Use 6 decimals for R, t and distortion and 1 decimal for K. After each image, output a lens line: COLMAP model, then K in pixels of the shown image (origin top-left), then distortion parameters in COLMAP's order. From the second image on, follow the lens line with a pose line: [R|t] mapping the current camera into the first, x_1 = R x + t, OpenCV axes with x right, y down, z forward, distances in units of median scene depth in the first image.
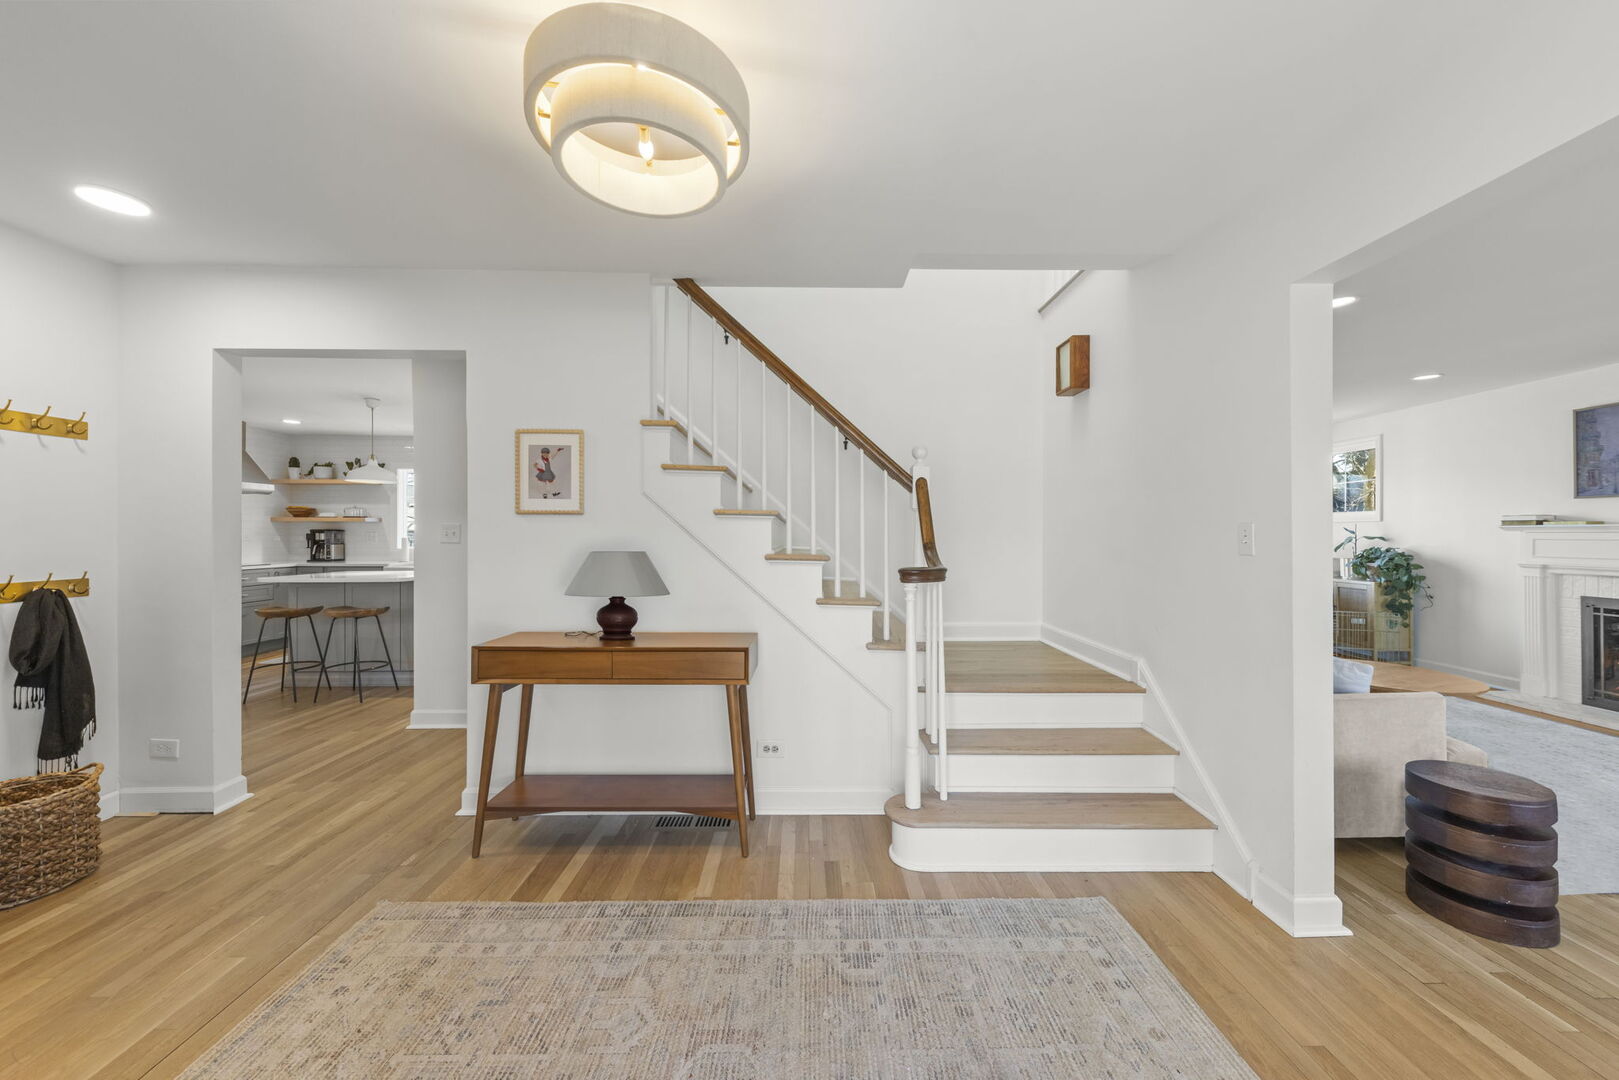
lens RADIAL K [[591.4, 0, 812.0], [0, 591.4, 532.7], [0, 0, 1]] dist [0.001095, 0.000017]
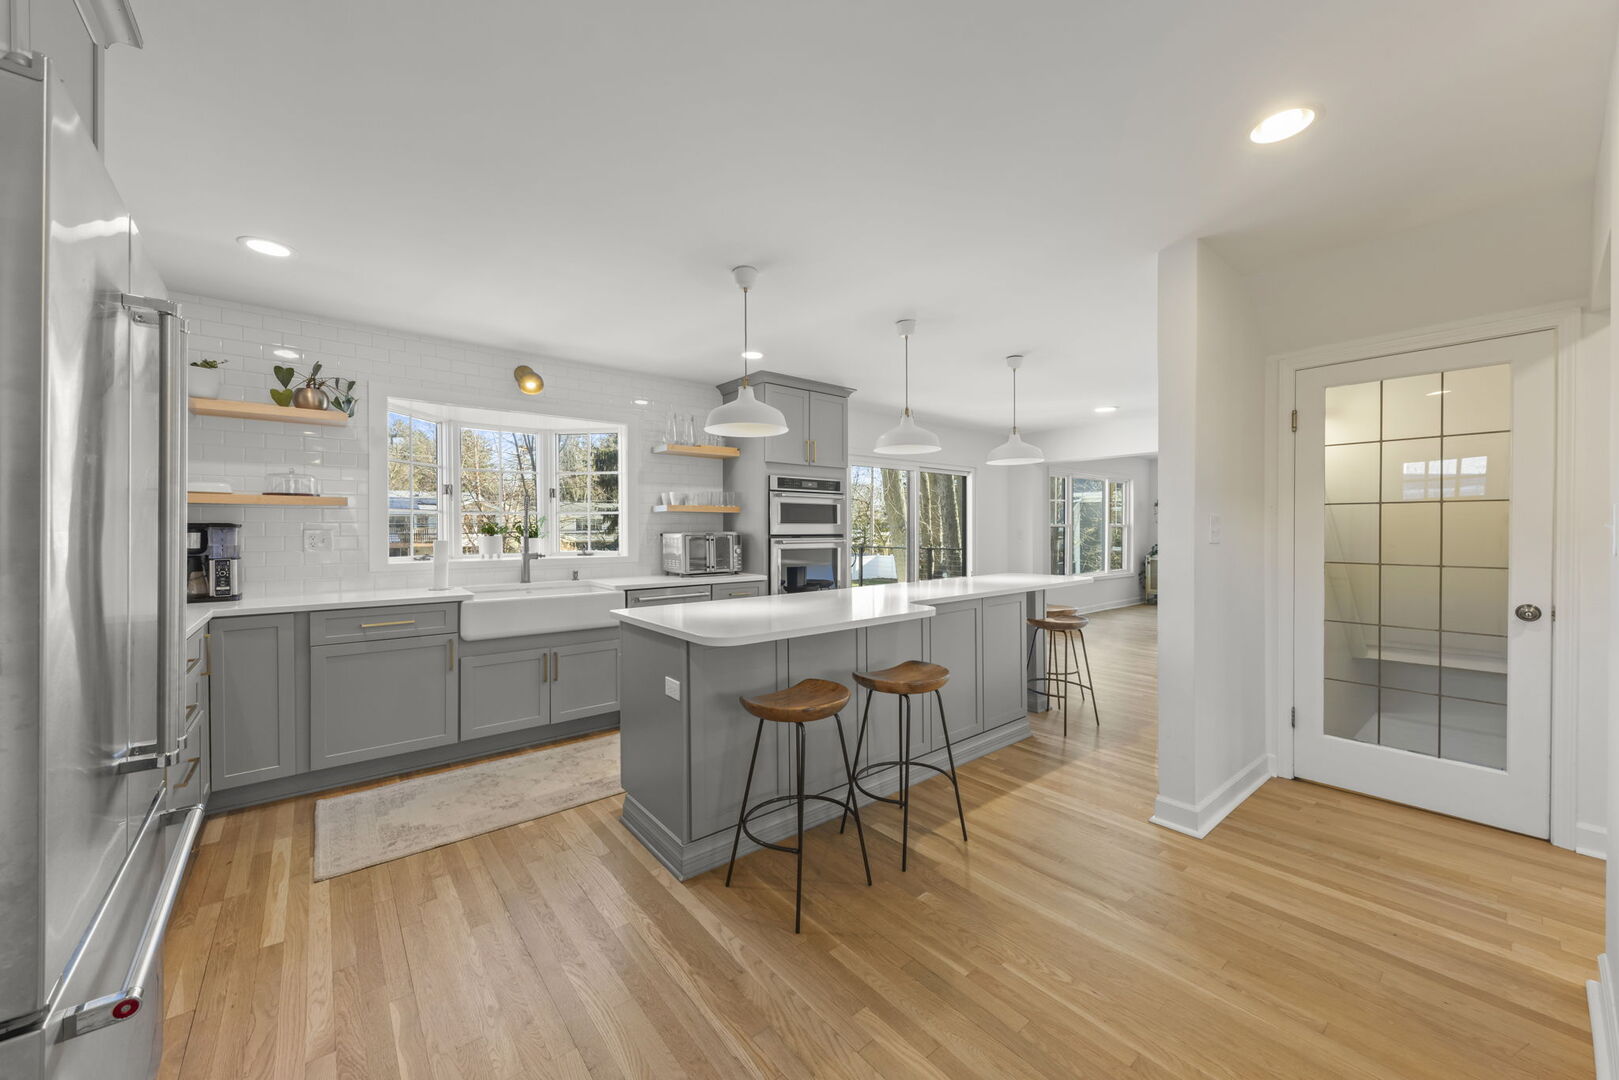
lens RADIAL K [[591.4, 0, 812.0], [0, 591.4, 532.7], [0, 0, 1]] dist [0.001095, 0.000017]
pose [[0.761315, -0.009310, 0.648315, -2.118880], [0.002061, 0.999927, 0.011939, -0.008319], [-0.648379, -0.007753, 0.761279, 1.179080]]
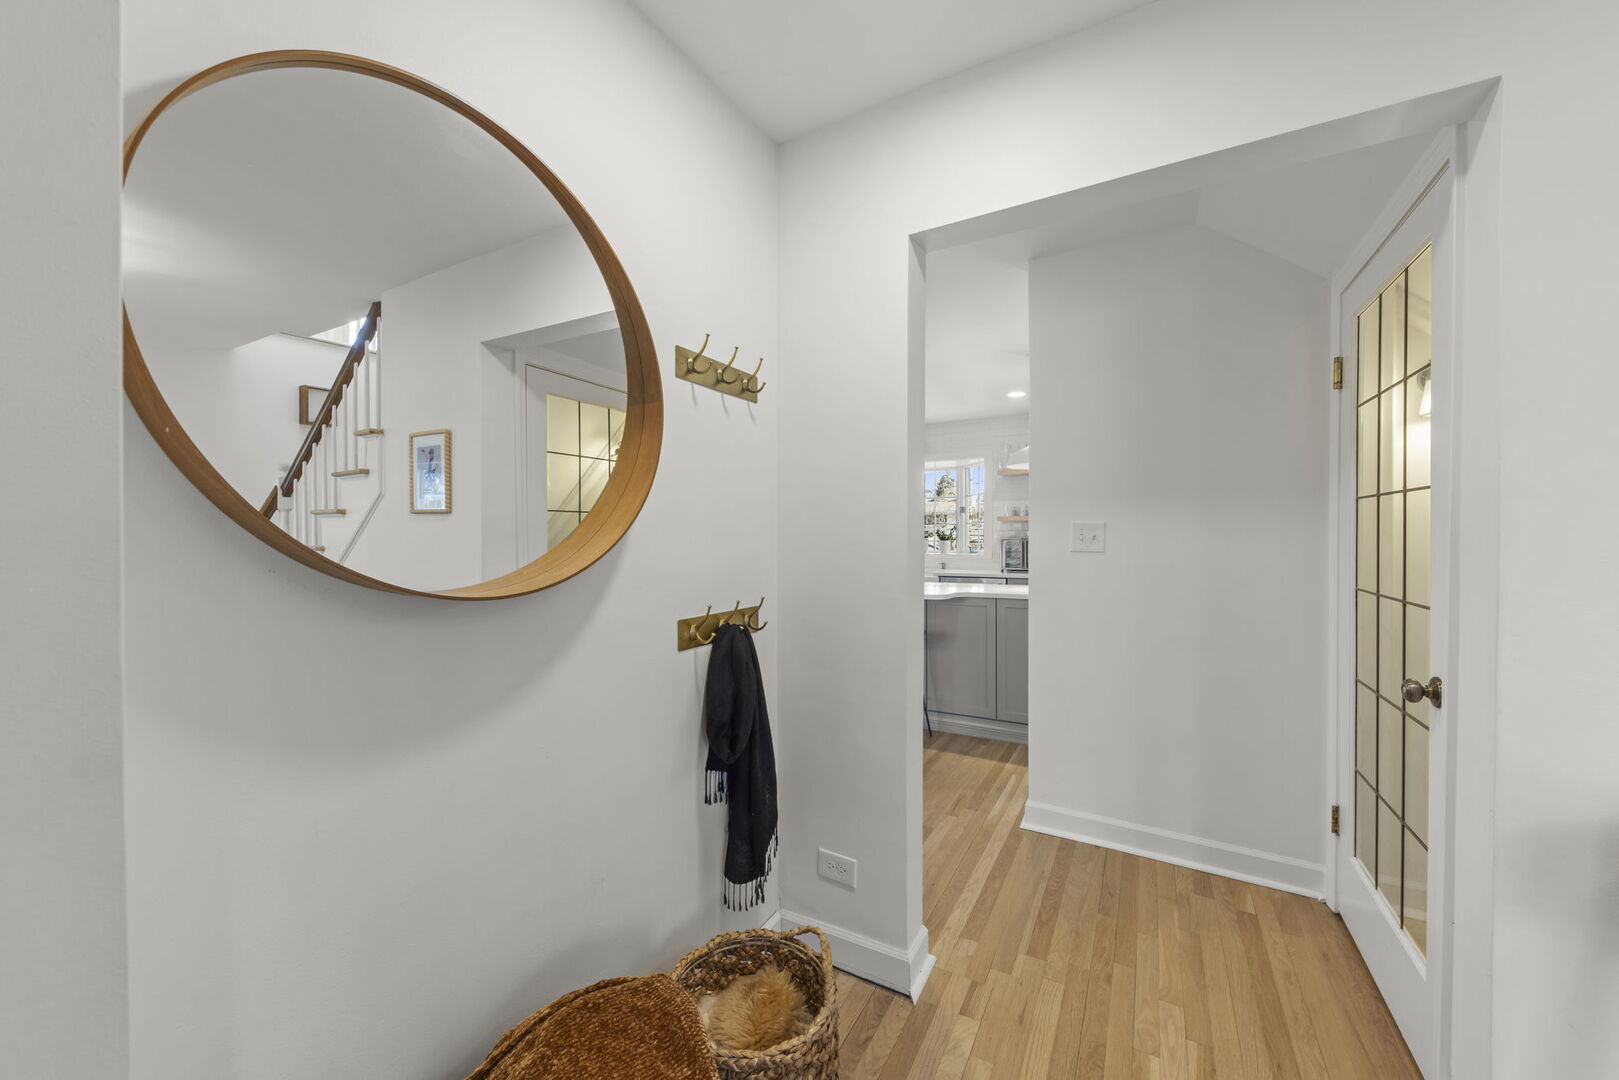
lens RADIAL K [[591.4, 0, 812.0], [0, 591.4, 532.7], [0, 0, 1]] dist [0.001095, 0.000017]
pose [[0.874582, -0.006700, -0.484832, -0.841300], [0.006444, 0.999977, -0.002194, -0.004835], [0.484836, -0.001205, 0.874605, 0.437450]]
